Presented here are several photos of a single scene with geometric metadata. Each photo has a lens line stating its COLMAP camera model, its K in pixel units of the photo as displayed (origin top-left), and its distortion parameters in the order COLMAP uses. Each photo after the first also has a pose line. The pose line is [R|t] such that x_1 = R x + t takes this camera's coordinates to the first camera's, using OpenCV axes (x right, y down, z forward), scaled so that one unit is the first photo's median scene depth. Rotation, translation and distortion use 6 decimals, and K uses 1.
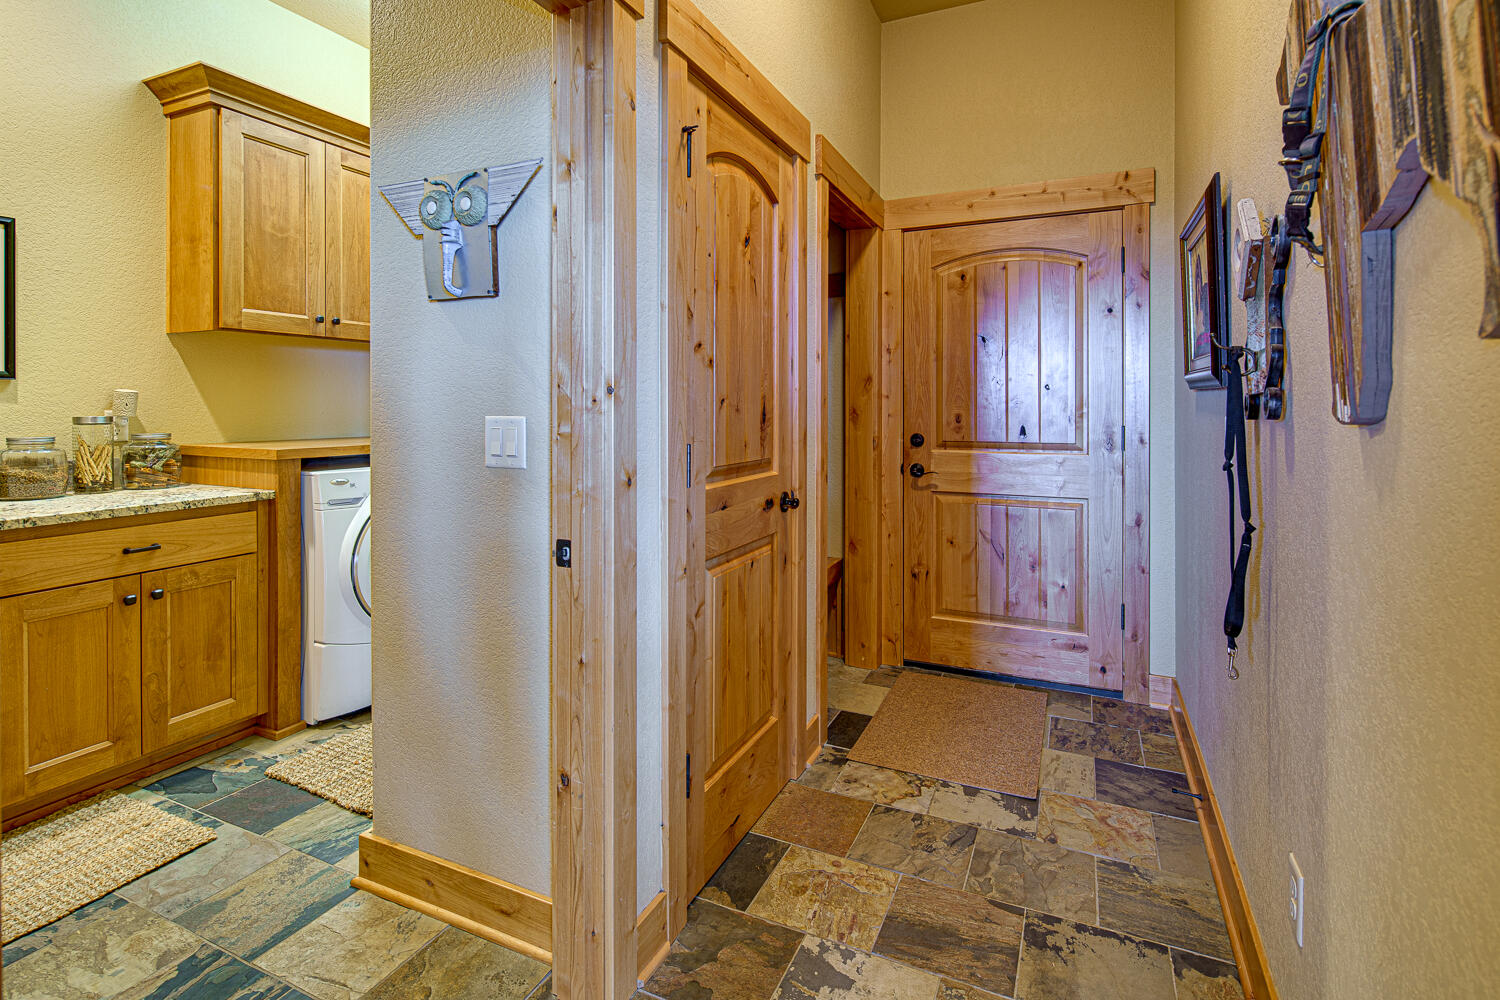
lens RADIAL K [[729.8, 0, 743.3], [0, 729.8, 410.2], [0, 0, 1]] dist [0.001105, -0.002485]
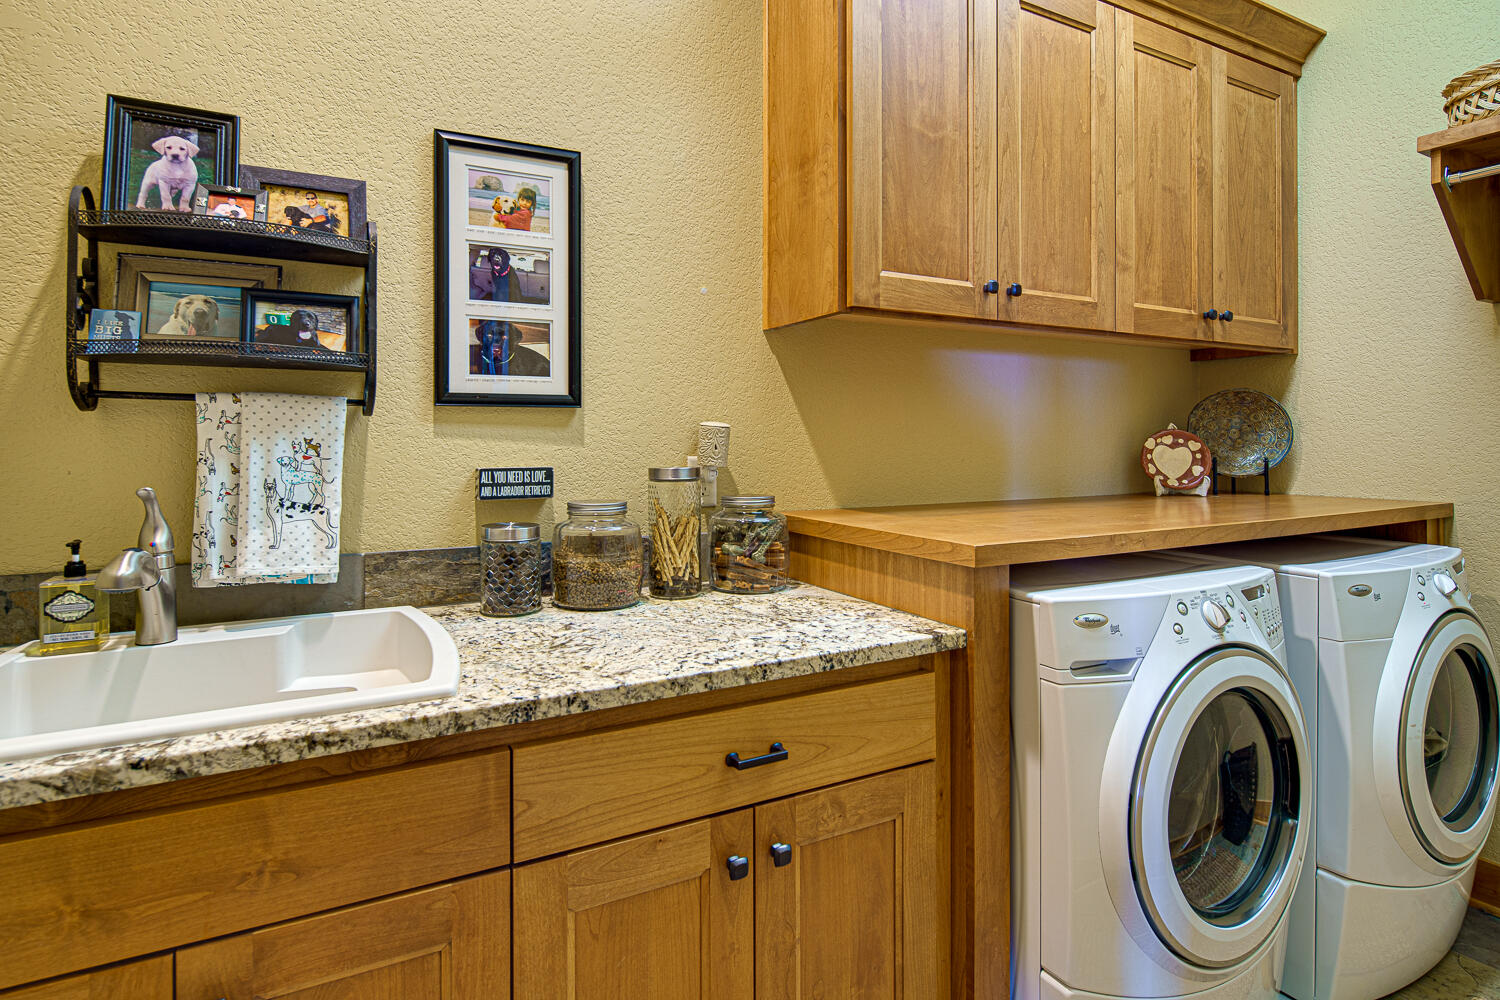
lens RADIAL K [[804.8, 0, 747.0], [0, 804.8, 448.2], [0, 0, 1]] dist [0.002217, -0.000200]
pose [[0.809481, 0.001521, -0.587144, -0.439986], [-0.000673, 0.999998, 0.001663, -0.007947], [0.587146, -0.000951, 0.809481, 0.483030]]
